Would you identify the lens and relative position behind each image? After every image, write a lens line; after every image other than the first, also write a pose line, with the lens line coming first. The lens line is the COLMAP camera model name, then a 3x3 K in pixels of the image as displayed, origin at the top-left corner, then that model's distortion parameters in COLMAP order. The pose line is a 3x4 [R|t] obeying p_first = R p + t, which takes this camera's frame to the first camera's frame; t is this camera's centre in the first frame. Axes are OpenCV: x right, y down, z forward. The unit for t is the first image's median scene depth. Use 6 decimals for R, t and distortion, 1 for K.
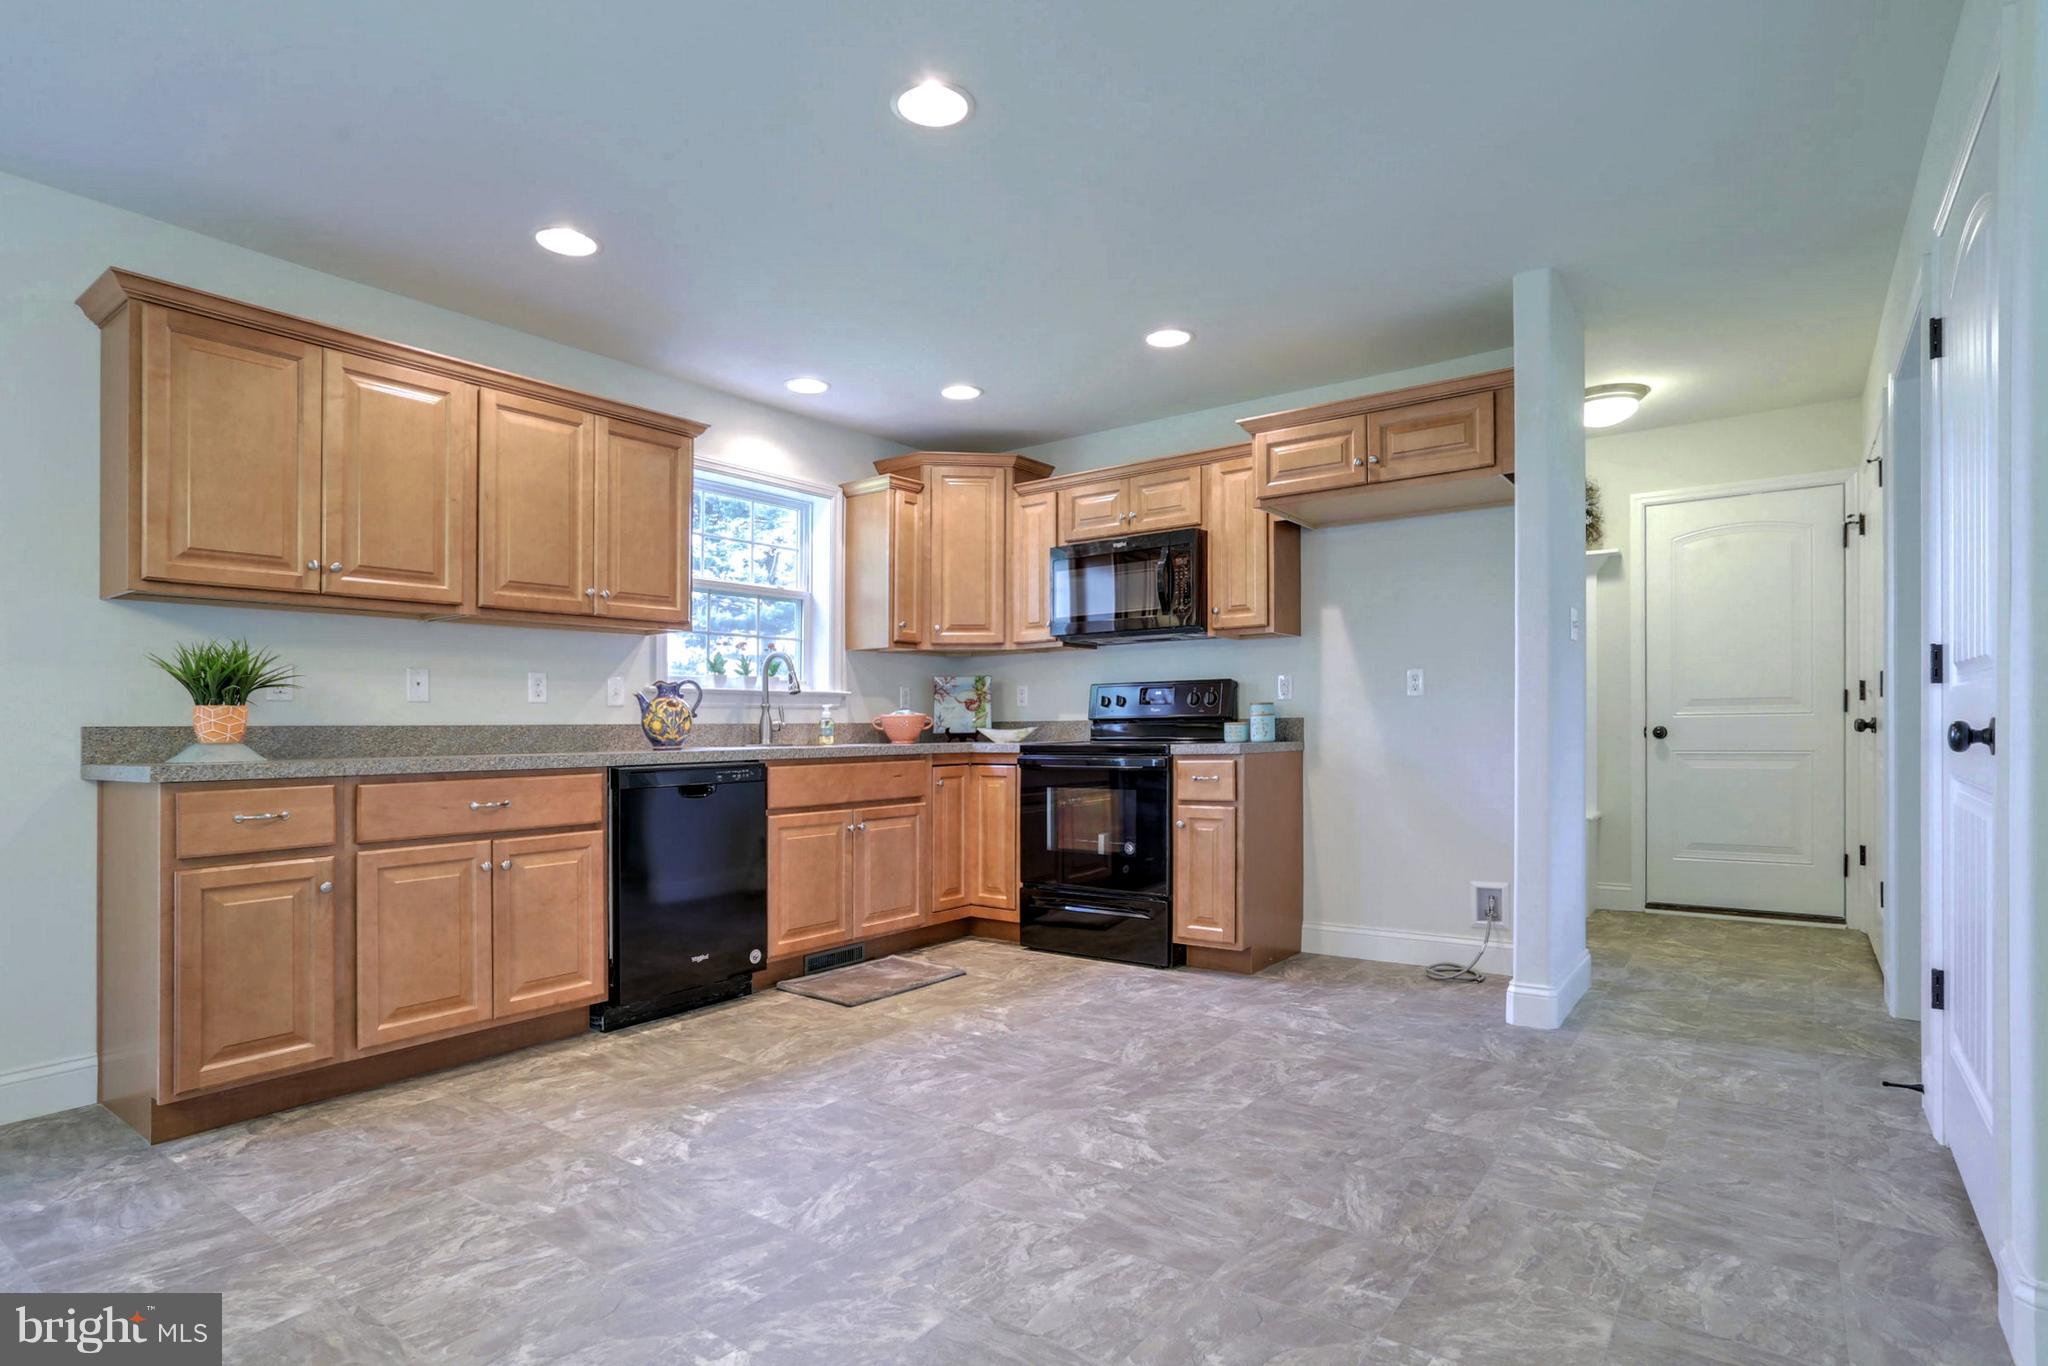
lens RADIAL K [[1035.5, 0, 1021.6], [0, 1035.5, 715.9], [0, 0, 1]] dist [-0.005631, 0.009109]
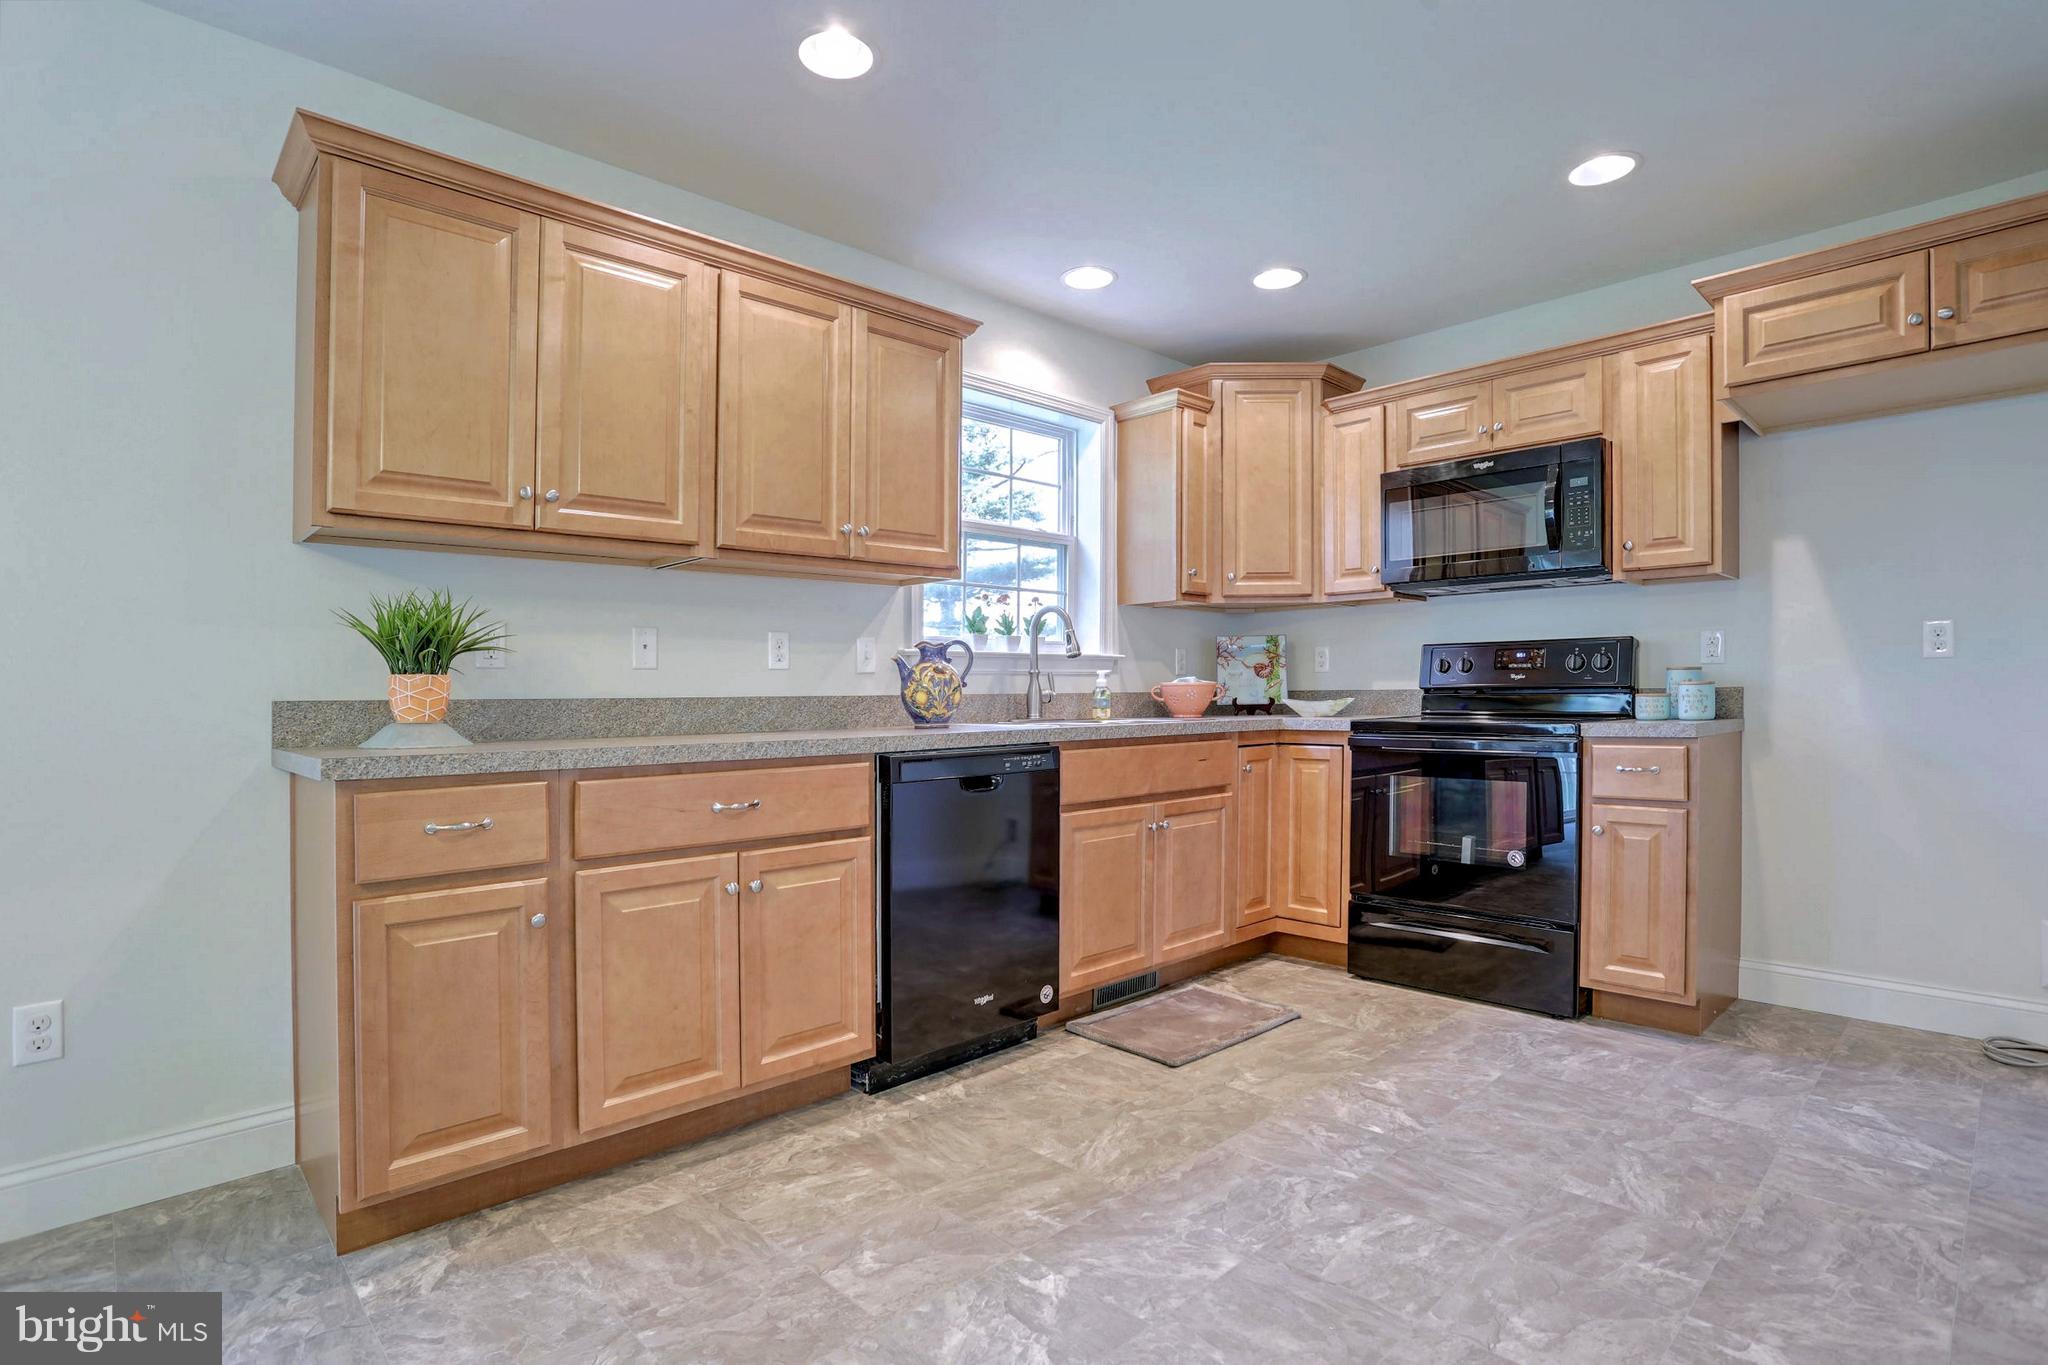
lens RADIAL K [[1002.8, 0, 1024.7], [0, 1002.8, 680.2], [0, 0, 1]] dist [-0.062055, 0.020247]
pose [[0.987615, -0.000421, -0.156894, -0.141182], [0.000471, 1.000000, 0.000281, -0.003976], [0.156894, -0.000351, 0.987615, 0.232840]]
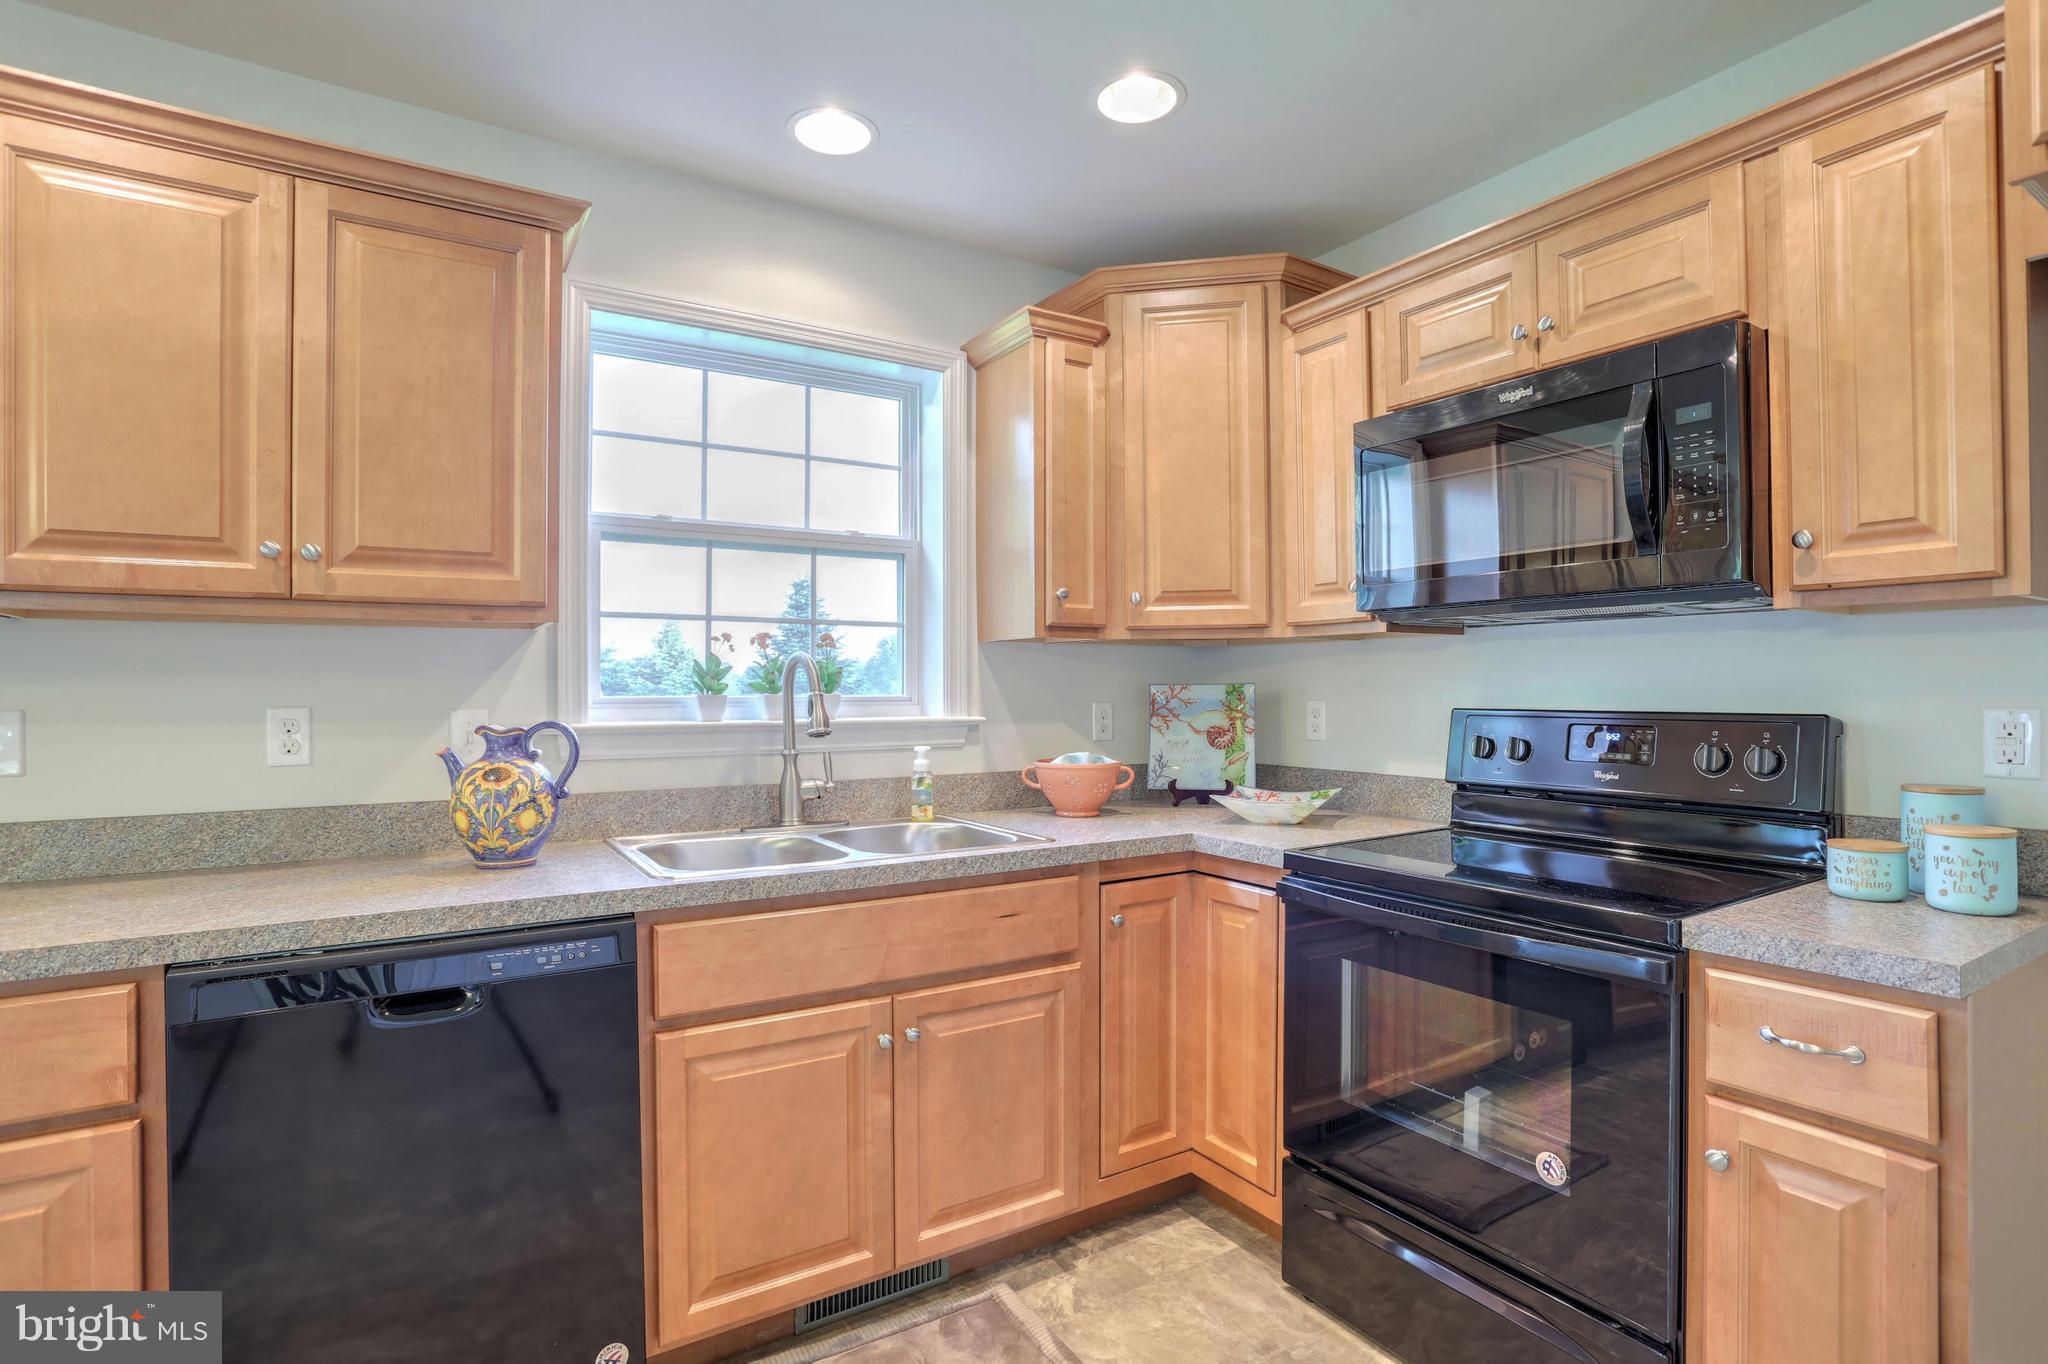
lens RADIAL K [[1002.8, 0, 1028.1], [0, 1002.8, 658.3], [0, 0, 1]] dist [-0.062055, 0.020247]
pose [[0.939289, -0.003950, -0.343104, 0.048219], [-0.002119, 0.999848, -0.017311, -0.054524], [0.343120, 0.016987, 0.939138, 0.606912]]
